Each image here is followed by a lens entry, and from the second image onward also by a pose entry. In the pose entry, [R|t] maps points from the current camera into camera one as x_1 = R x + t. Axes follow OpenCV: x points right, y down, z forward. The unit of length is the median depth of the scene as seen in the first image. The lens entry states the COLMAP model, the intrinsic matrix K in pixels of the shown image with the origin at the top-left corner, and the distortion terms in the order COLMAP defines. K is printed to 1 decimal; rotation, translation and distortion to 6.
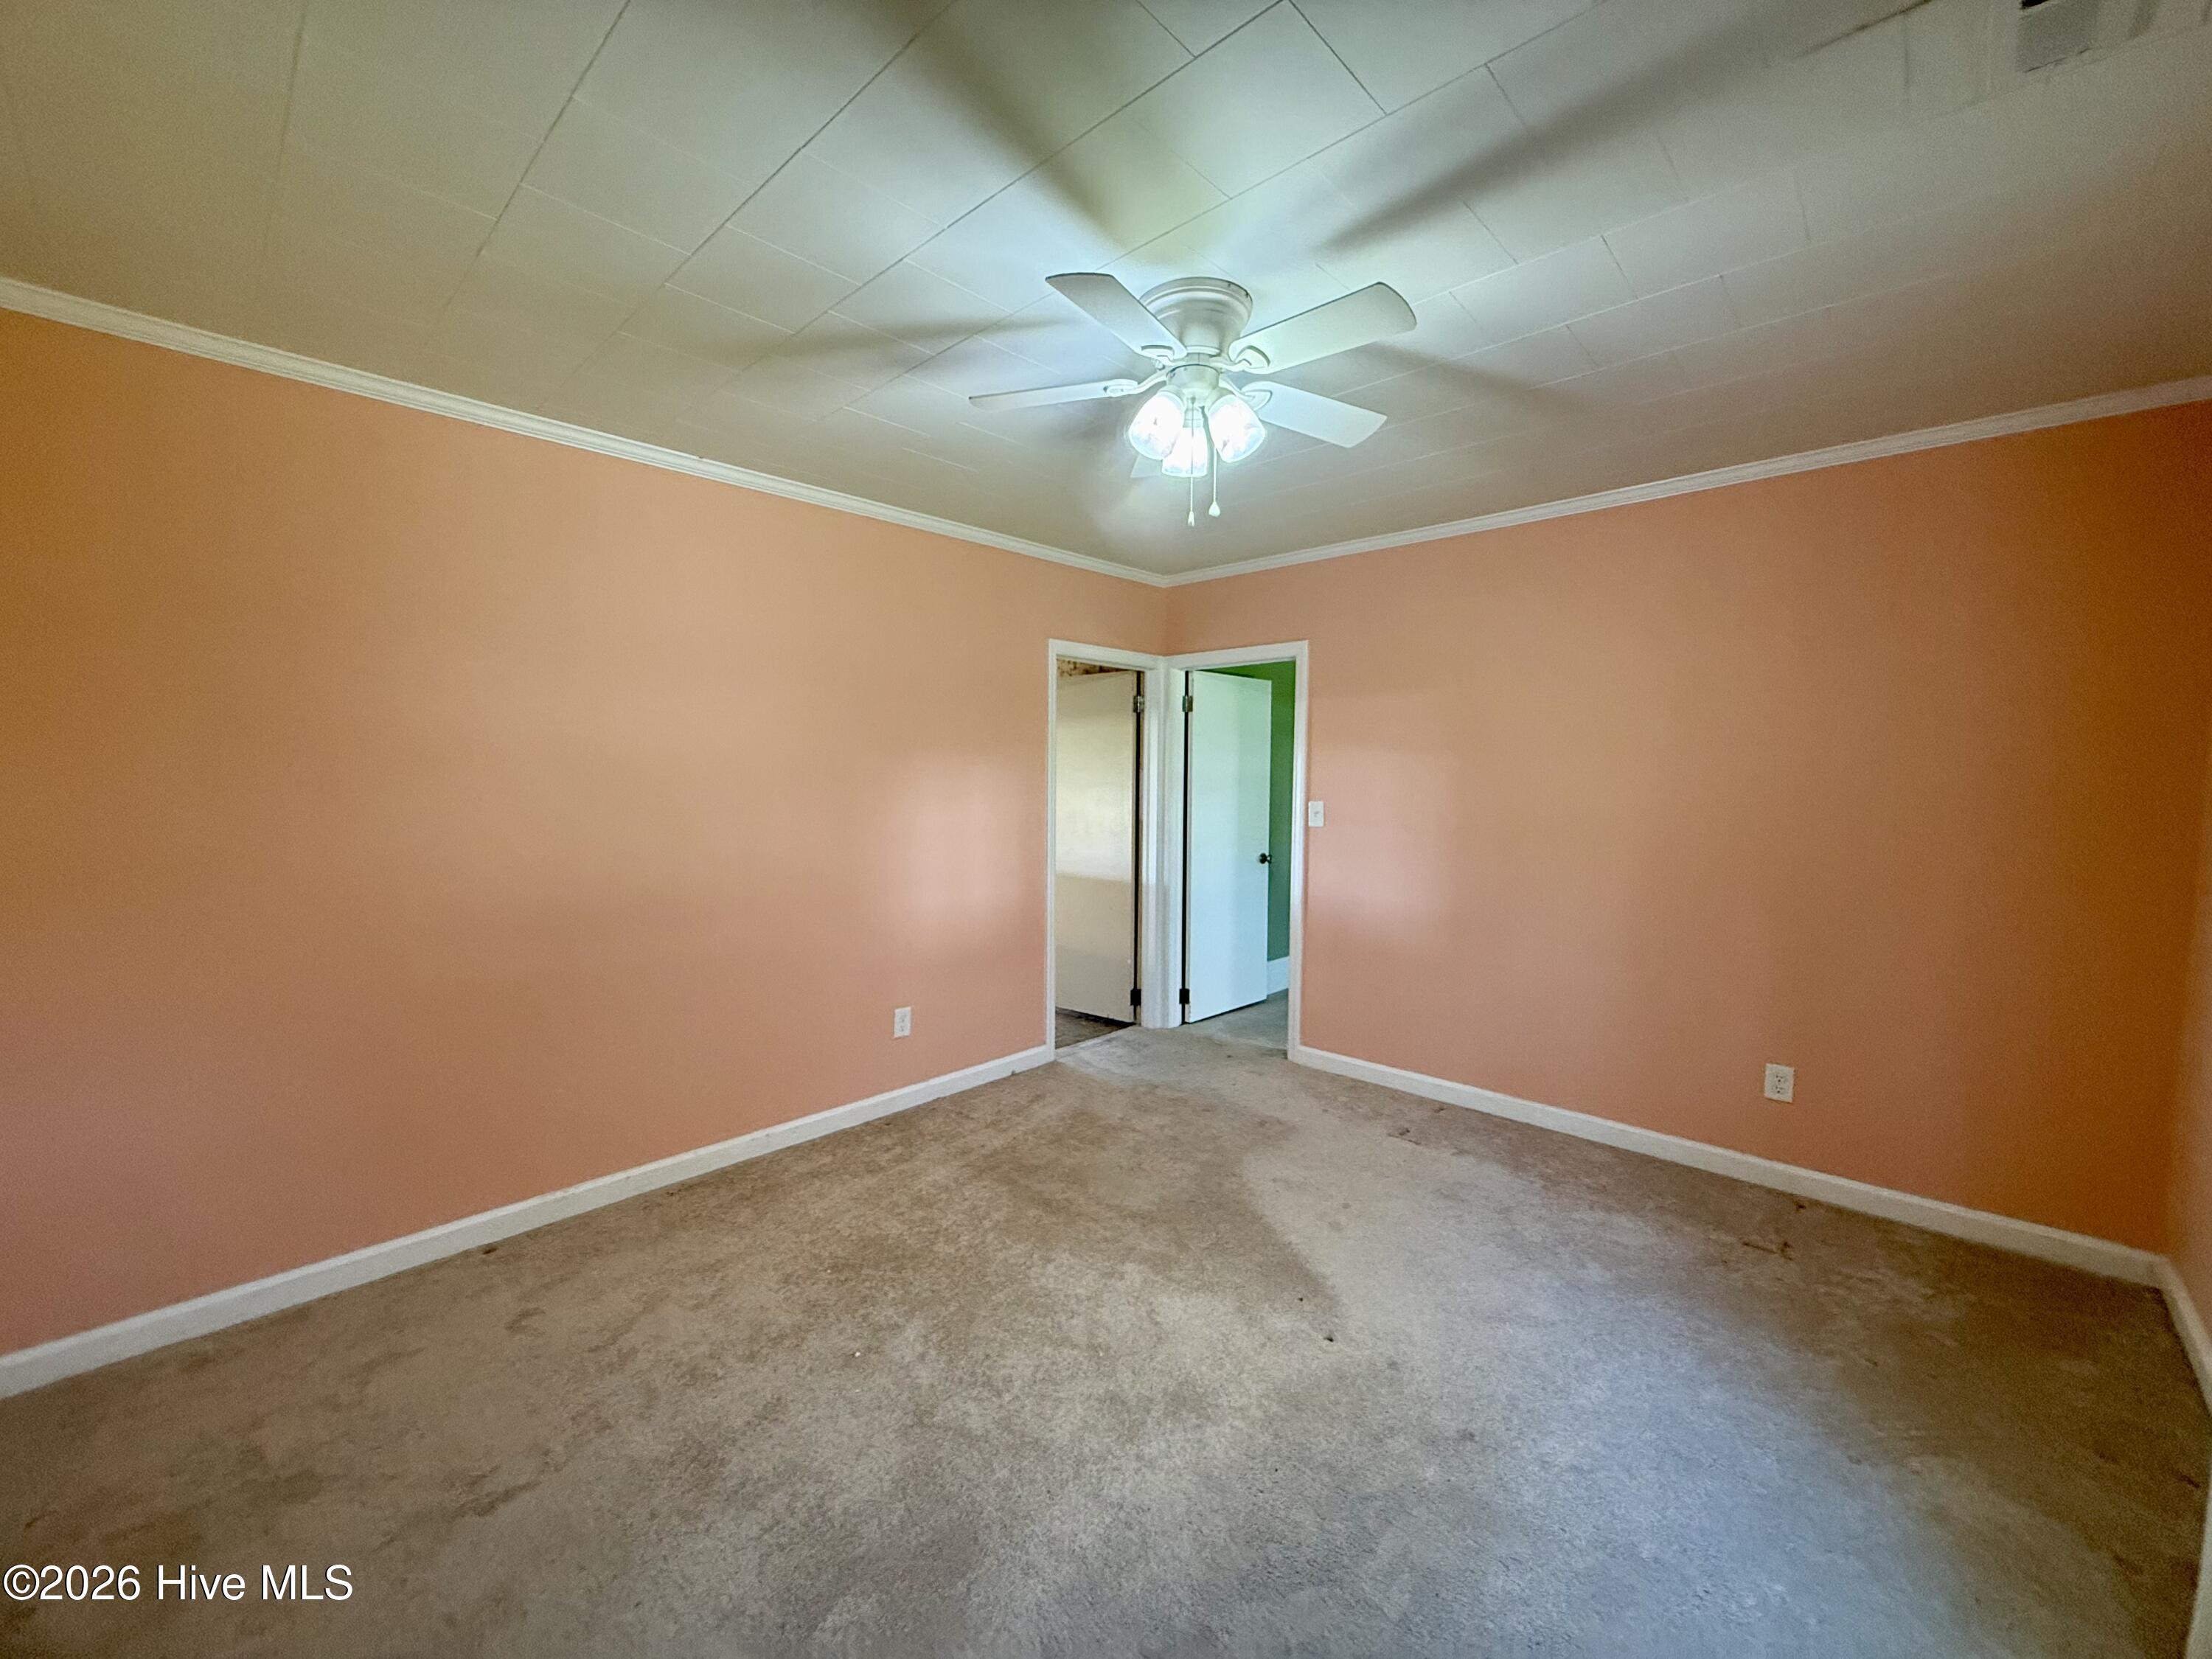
lens RADIAL K [[877.4, 0, 1098.5], [0, 877.4, 825.1], [0, 0, 1]] dist [-0.002136, 0.000857]
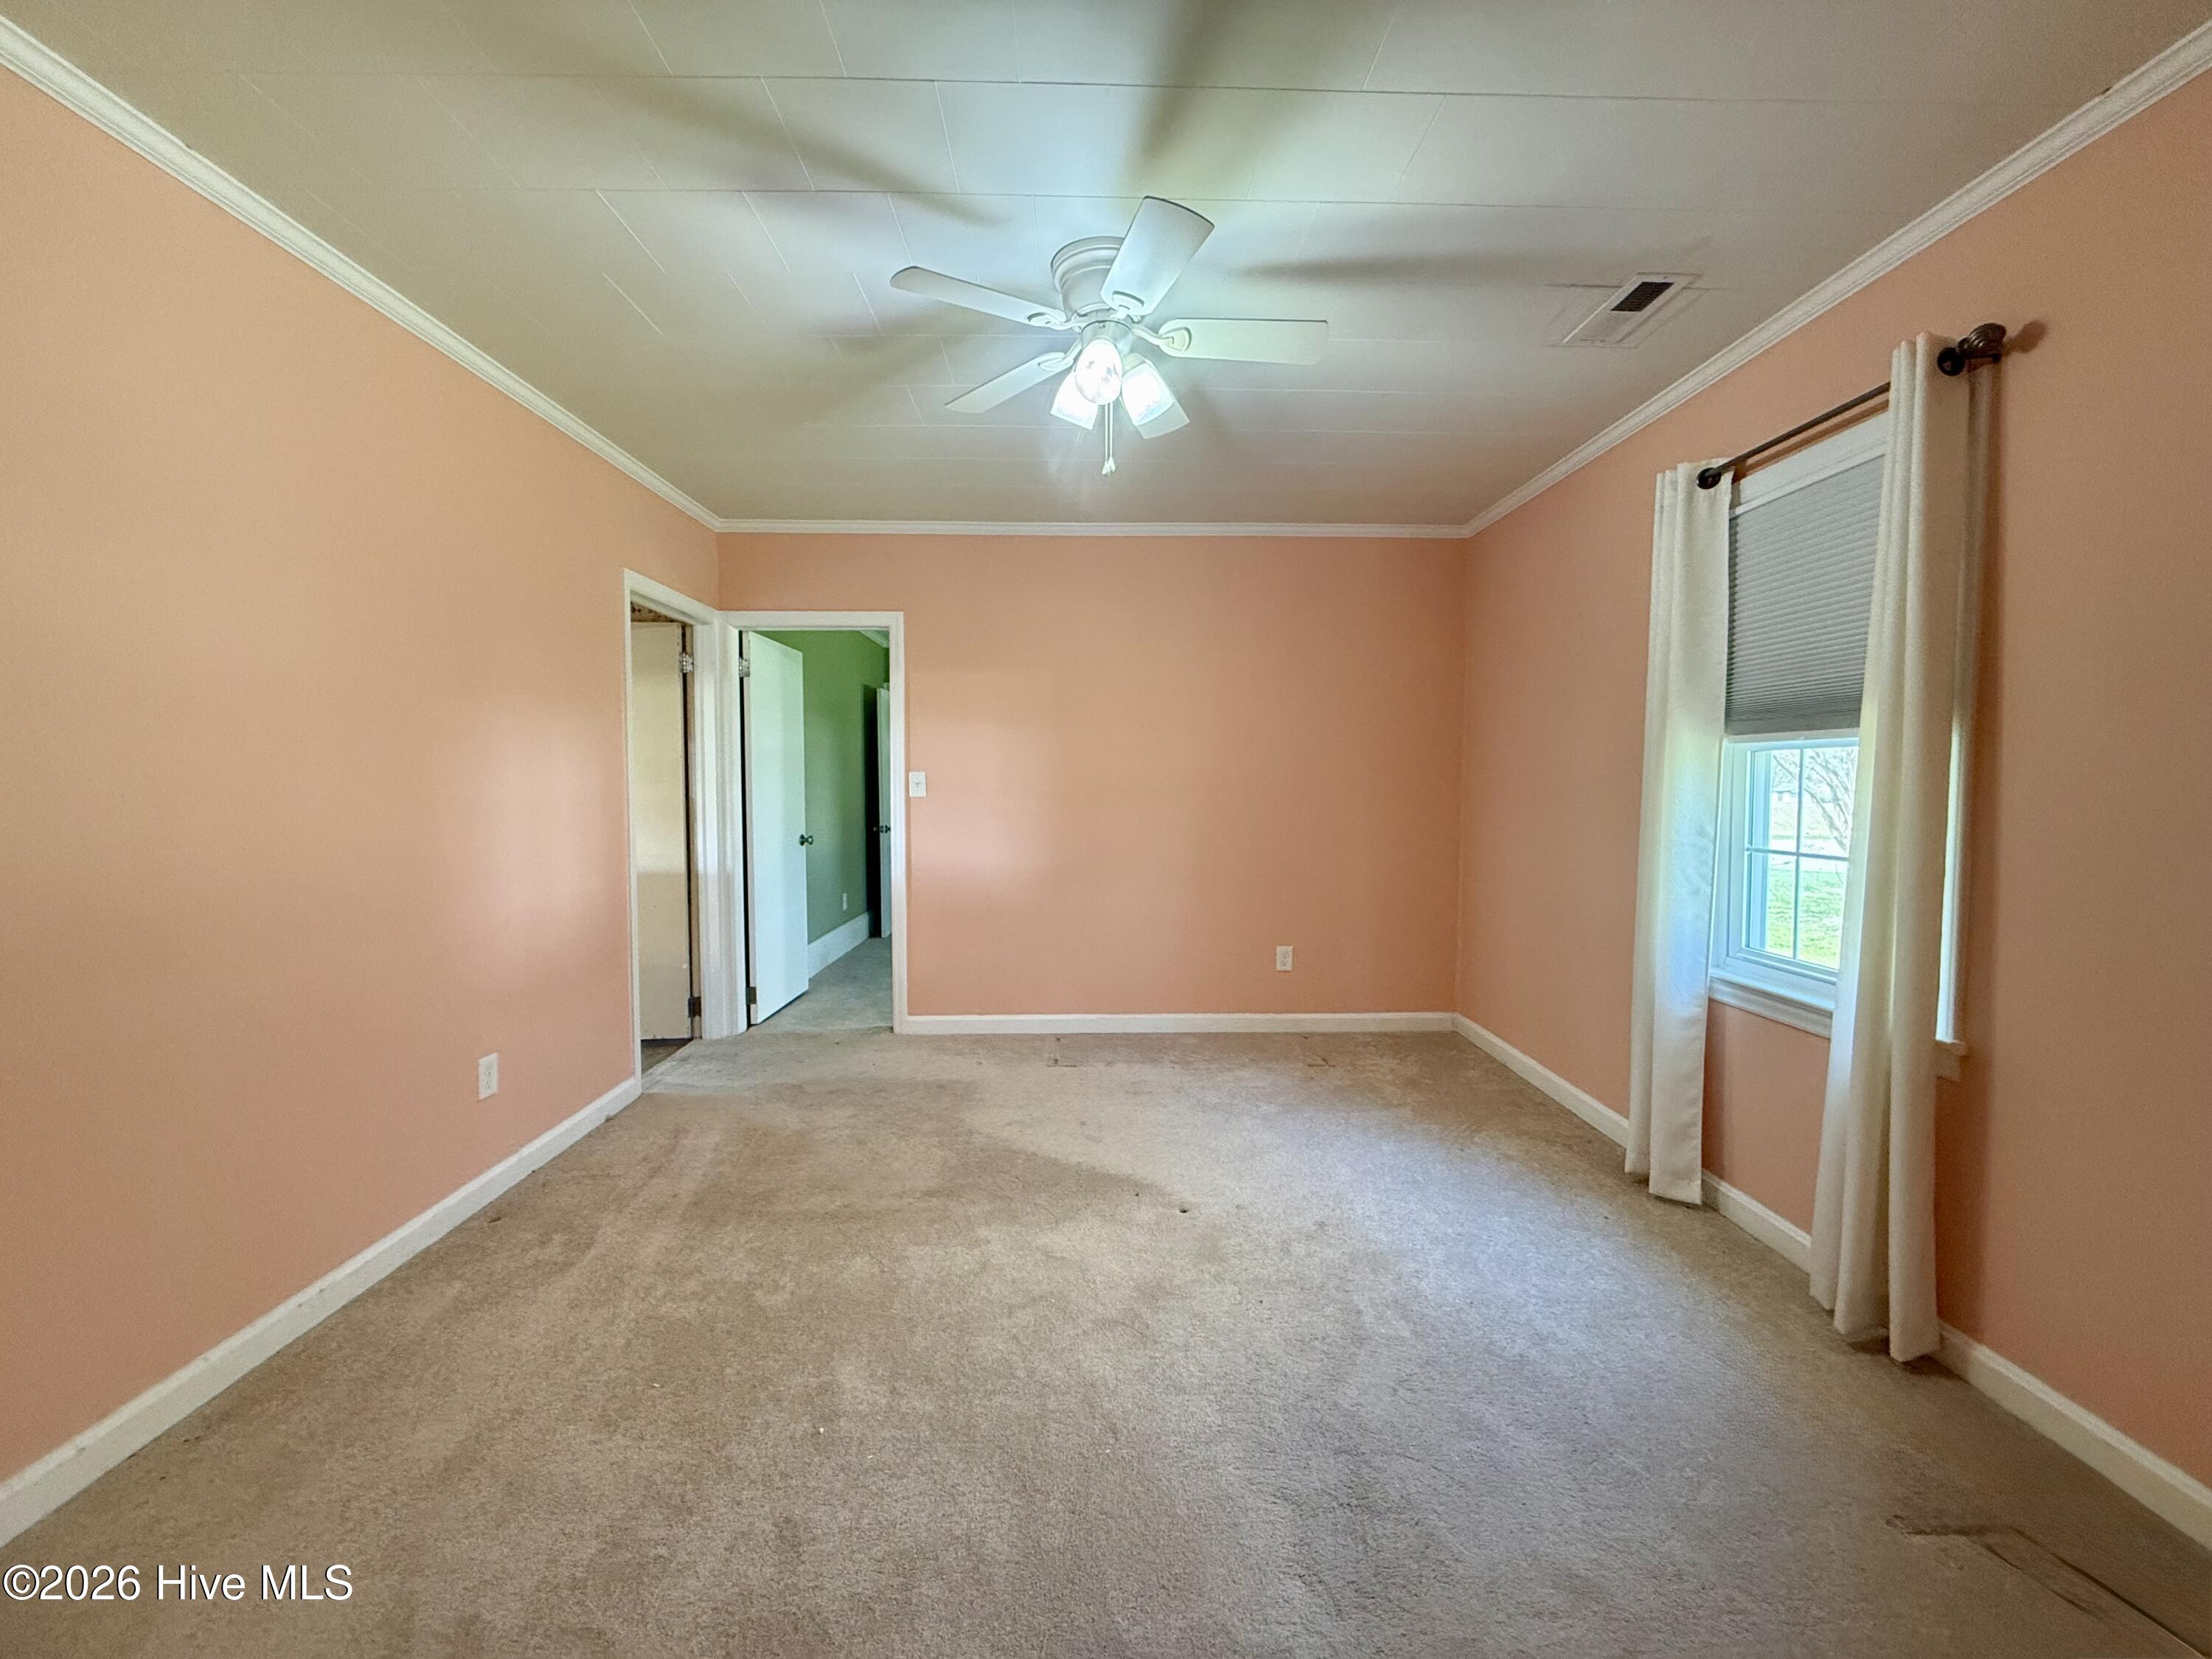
lens RADIAL K [[877.4, 0, 1107.9], [0, 877.4, 827.3], [0, 0, 1]] dist [-0.002136, 0.000857]
pose [[0.710531, -0.041875, 0.702419, -0.357769], [0.043609, 0.998929, 0.015438, 0.035375], [-0.702313, 0.019663, 0.711597, 0.142355]]
